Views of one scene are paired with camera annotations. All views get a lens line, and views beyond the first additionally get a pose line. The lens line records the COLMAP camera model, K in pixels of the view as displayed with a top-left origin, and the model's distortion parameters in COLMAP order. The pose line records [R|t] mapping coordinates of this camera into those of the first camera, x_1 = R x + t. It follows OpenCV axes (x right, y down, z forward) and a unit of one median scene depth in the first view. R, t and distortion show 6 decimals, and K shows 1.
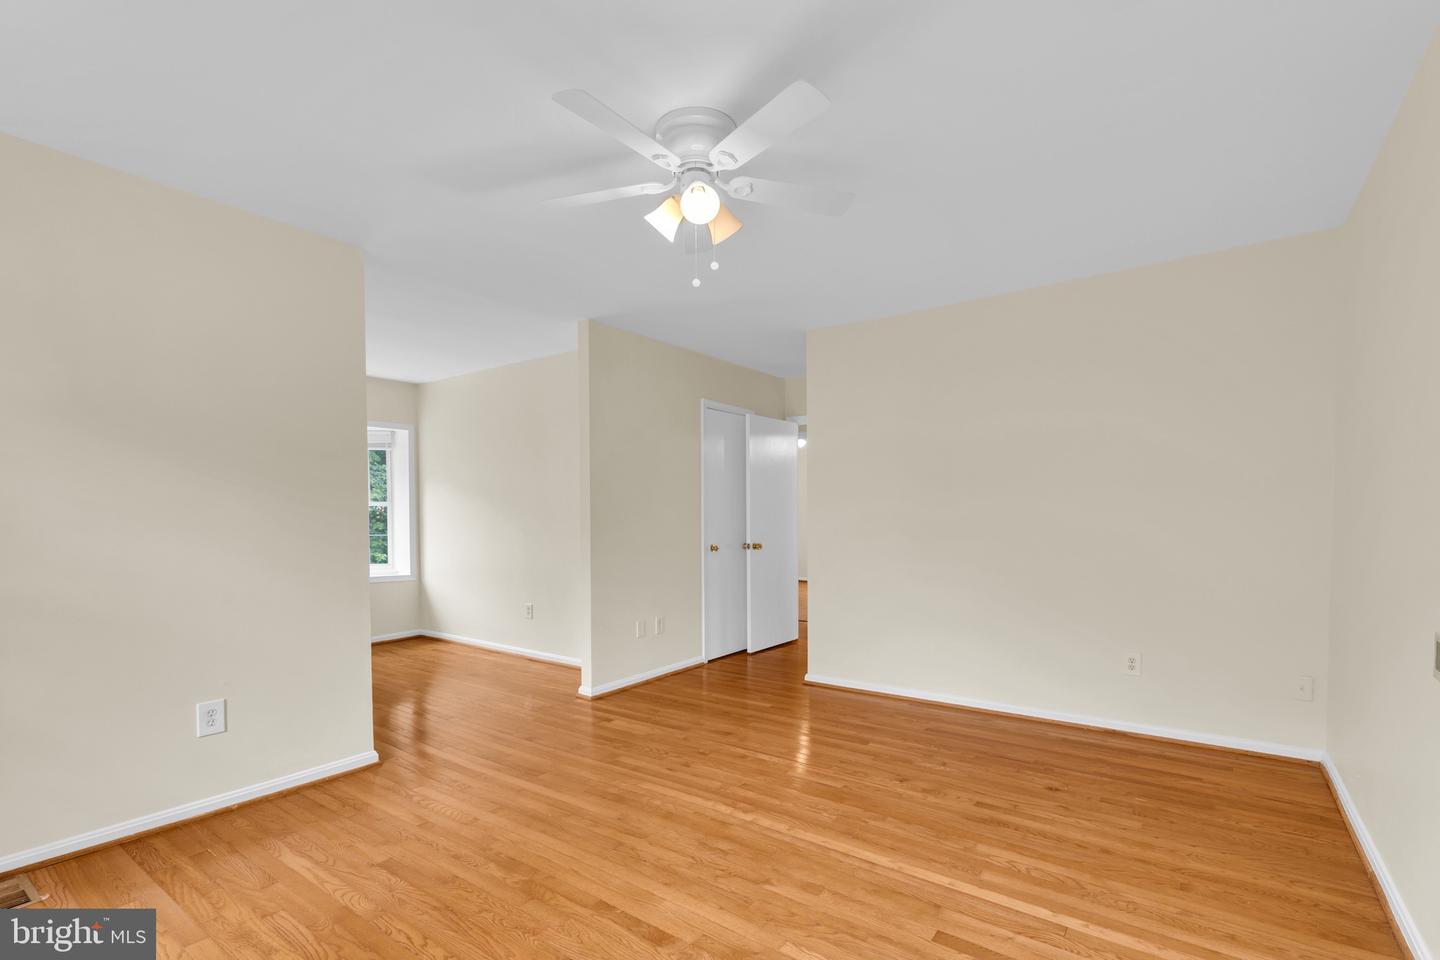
lens RADIAL K [[647.9, 0, 700.1], [0, 647.9, 492.7], [0, 0, 1]] dist [0.003562, 0.000405]
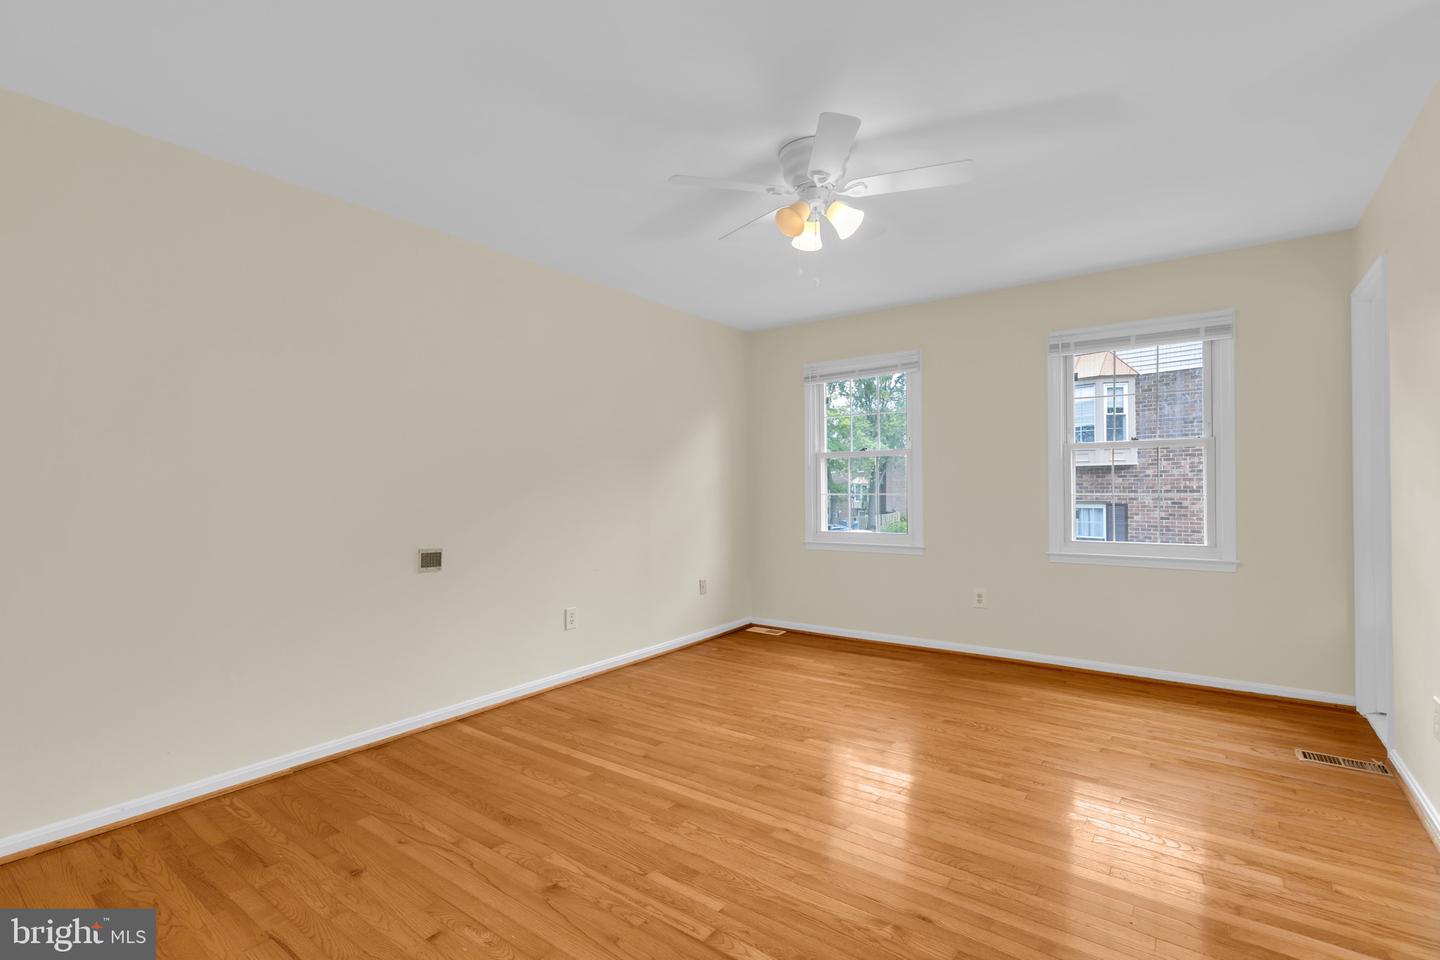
lens RADIAL K [[643.1, 0, 720.0], [0, 643.1, 480.0], [0, 0, 1]] dist [0.010021, 0.000353]
pose [[-0.999778, 0.011898, 0.017403, 0.126234], [0.011599, 0.999785, -0.017203, 0.038726], [-0.017604, -0.016997, -0.999701, 1.795385]]
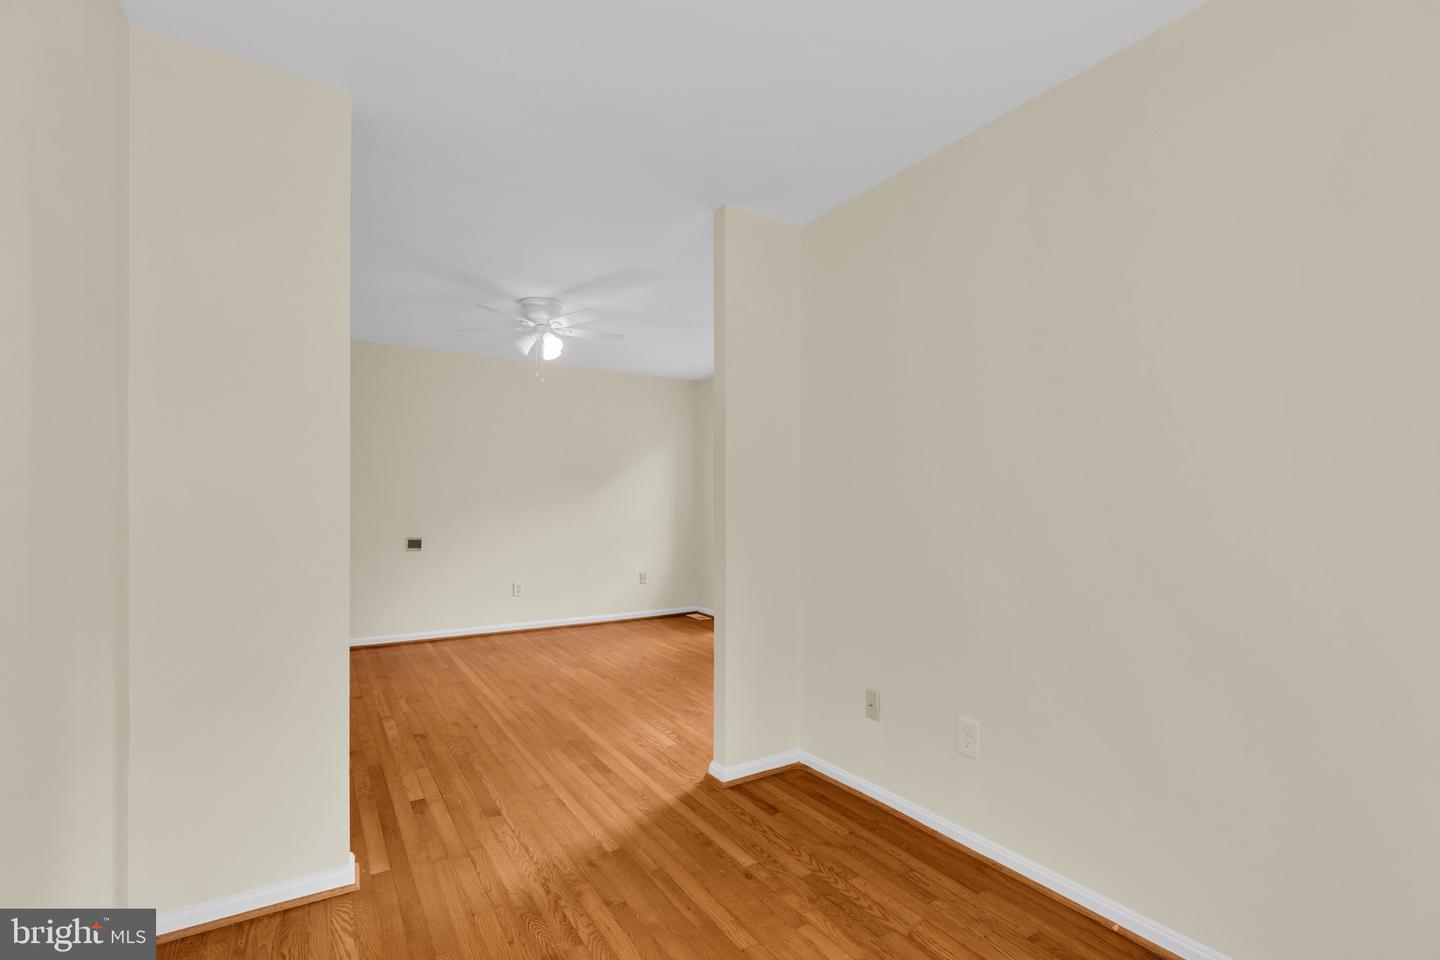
lens RADIAL K [[647.9, 0, 700.1], [0, 647.9, 492.7], [0, 0, 1]] dist [0.003562, 0.000405]
pose [[-0.916544, 0.006830, 0.399876, -0.980442], [-0.002807, 0.999720, -0.023508, 0.044198], [-0.399925, -0.022669, -0.916268, 2.130284]]
